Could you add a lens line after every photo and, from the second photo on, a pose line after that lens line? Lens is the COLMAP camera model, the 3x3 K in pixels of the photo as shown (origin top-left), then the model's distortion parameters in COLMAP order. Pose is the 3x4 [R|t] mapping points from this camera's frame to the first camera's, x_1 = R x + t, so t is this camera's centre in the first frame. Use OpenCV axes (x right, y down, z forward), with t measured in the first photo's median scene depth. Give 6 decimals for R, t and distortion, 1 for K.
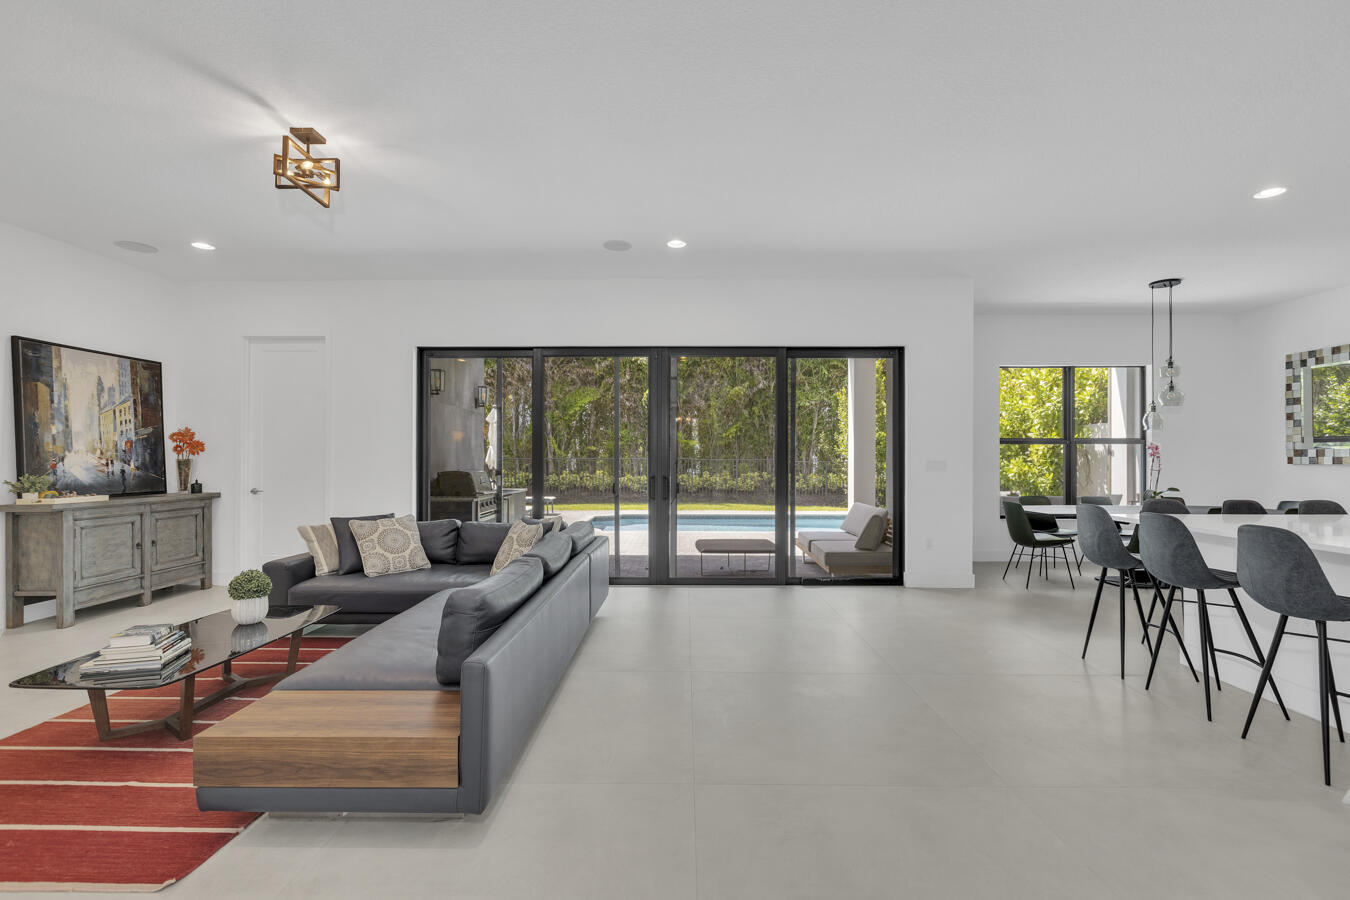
lens RADIAL K [[603.1, 0, 678.2], [0, 603.1, 453.9], [0, 0, 1]] dist [0.002247, 0.000179]
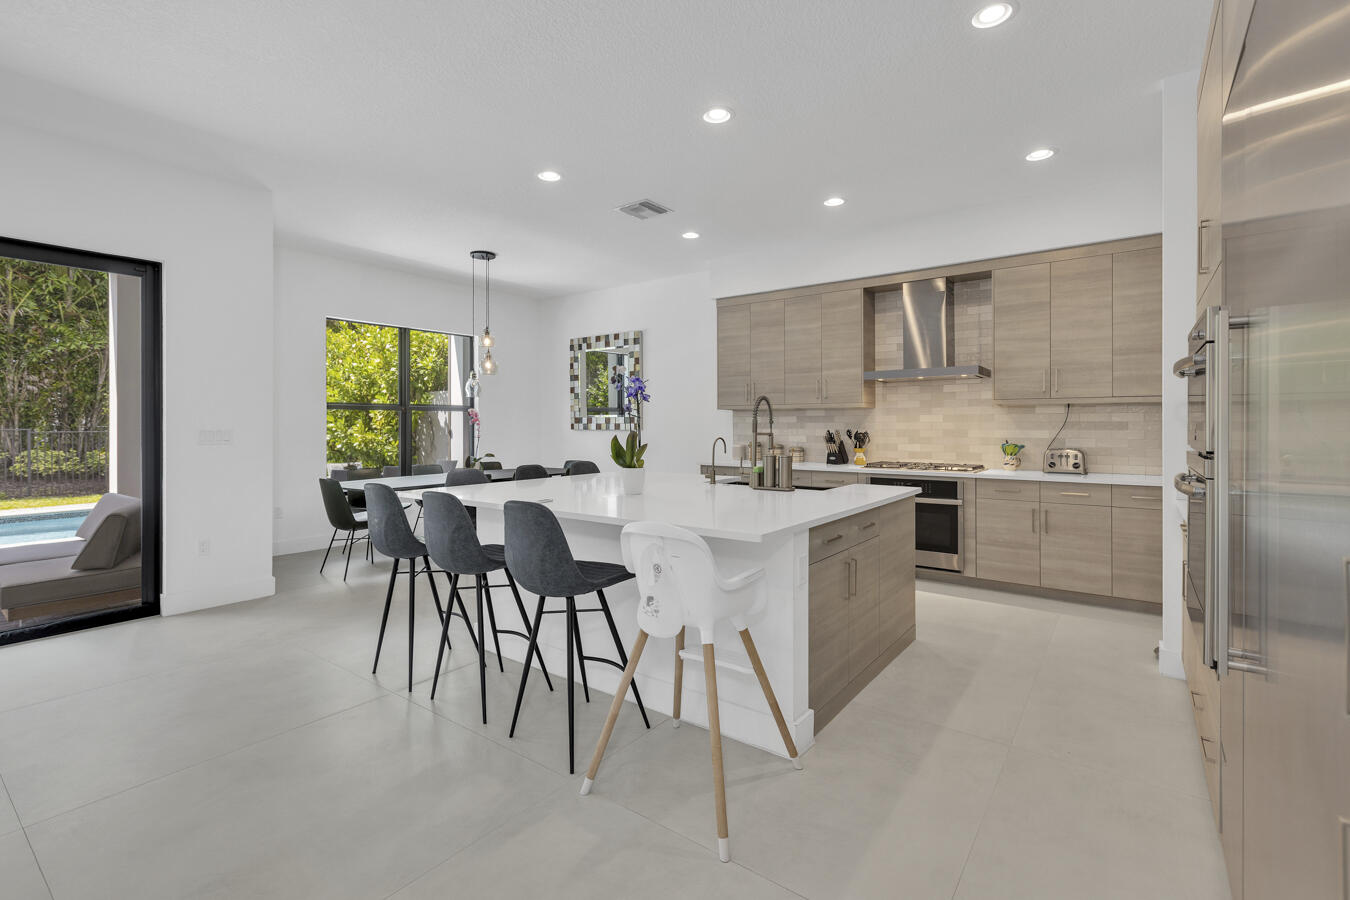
lens RADIAL K [[605.9, 0, 678.0], [0, 605.9, 428.5], [0, 0, 1]] dist [0.002055, 0.000616]
pose [[0.584927, -0.008287, 0.811044, 0.201571], [-0.001335, 0.999937, 0.011180, 0.001271], [-0.811085, -0.007623, 0.584879, 0.157495]]
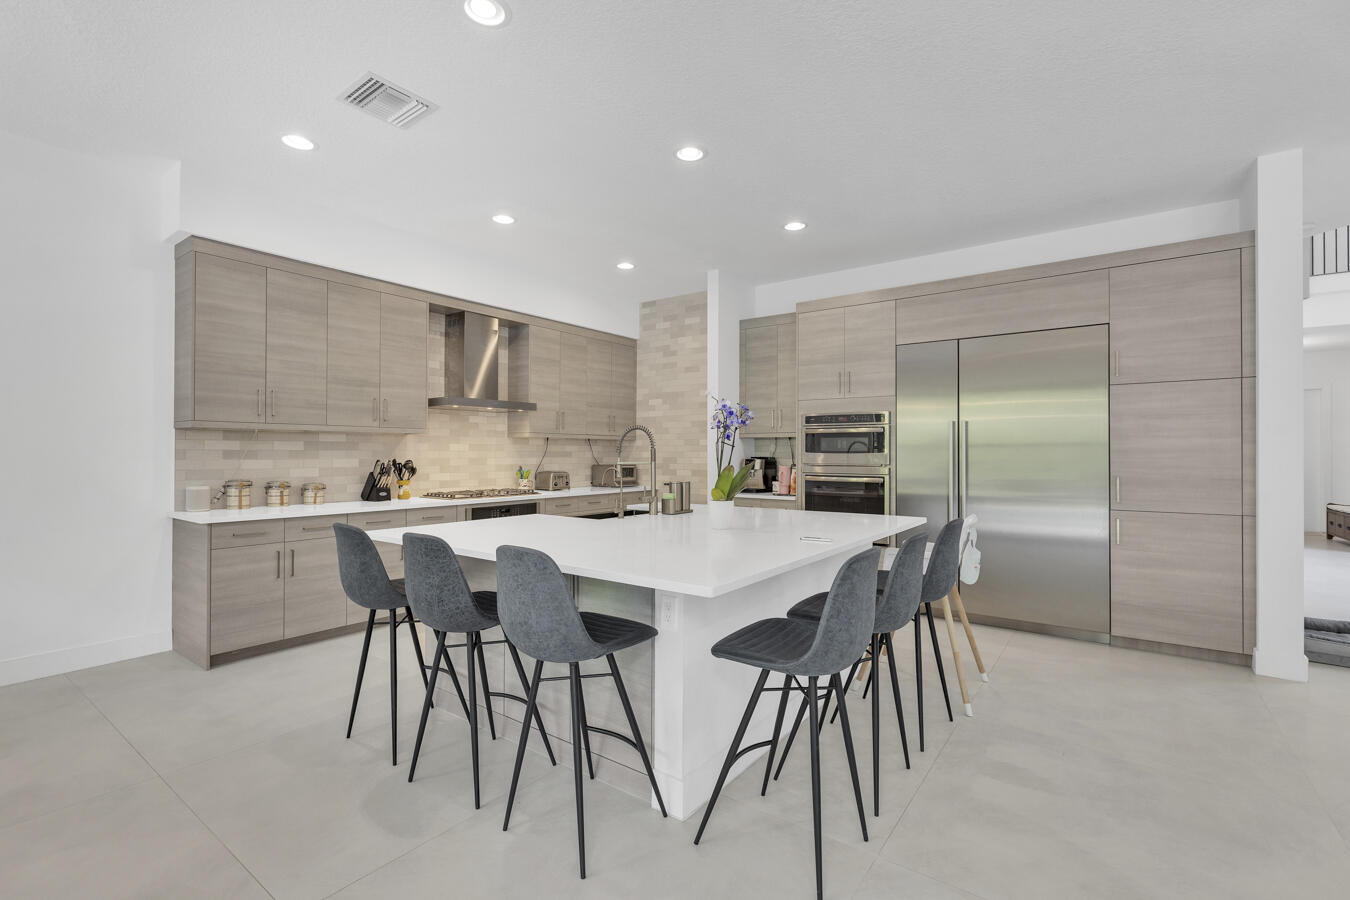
lens RADIAL K [[611.2, 0, 677.2], [0, 611.2, 447.1], [0, 0, 1]] dist [-0.001772, -0.000150]
pose [[-0.811138, -0.002082, 0.584851, 0.362524], [-0.010590, 0.999882, -0.011127, 0.002603], [-0.584759, -0.015219, -0.811064, 1.057372]]
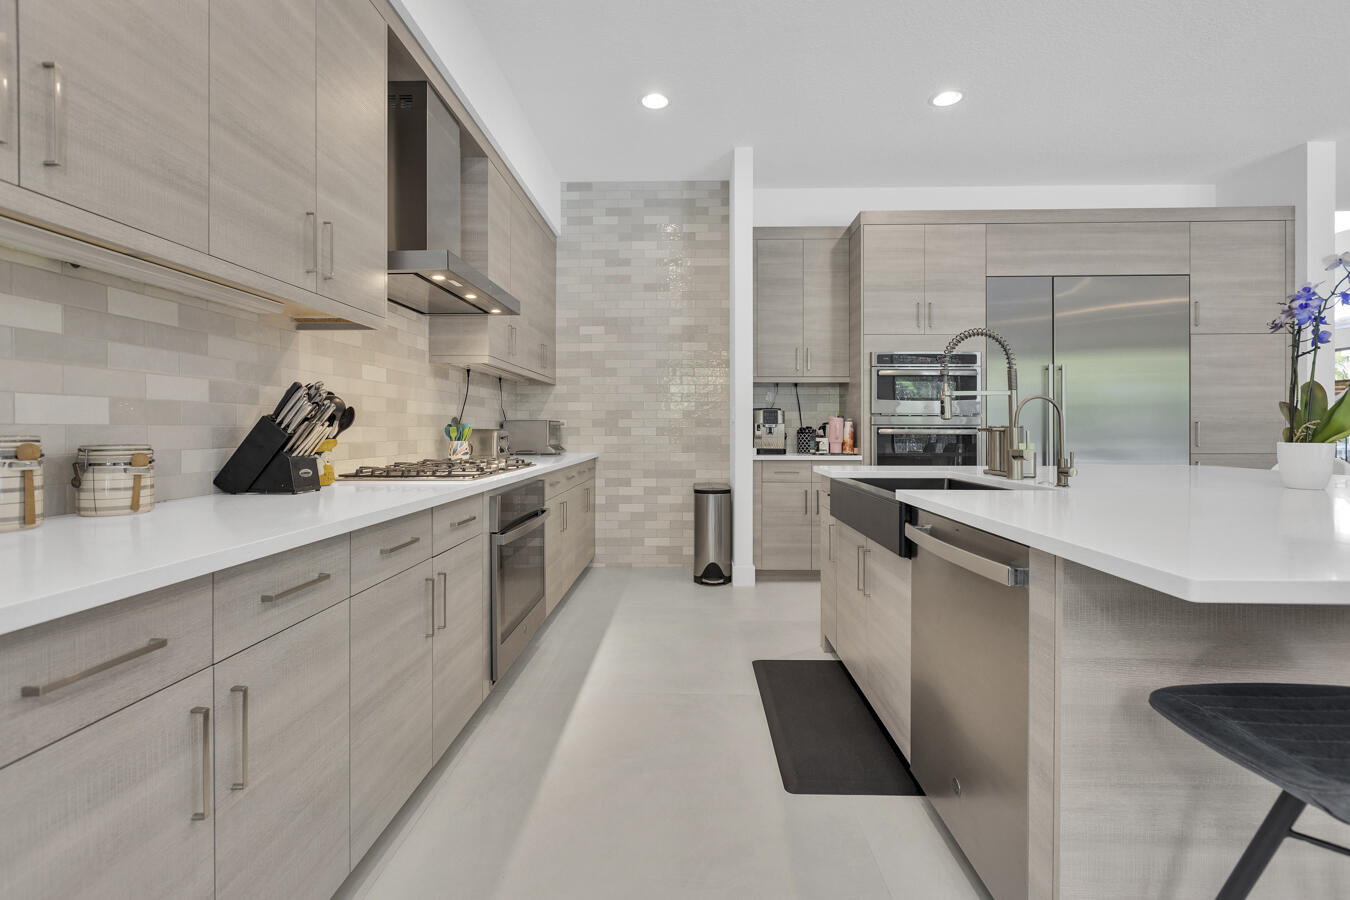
lens RADIAL K [[605.9, 0, 678.0], [0, 605.9, 428.5], [0, 0, 1]] dist [0.002055, 0.000616]
pose [[-0.999944, -0.005696, 0.008926, 1.039551], [-0.005754, 0.999963, -0.006464, 0.042924], [-0.008889, -0.006515, -0.999939, 0.916592]]
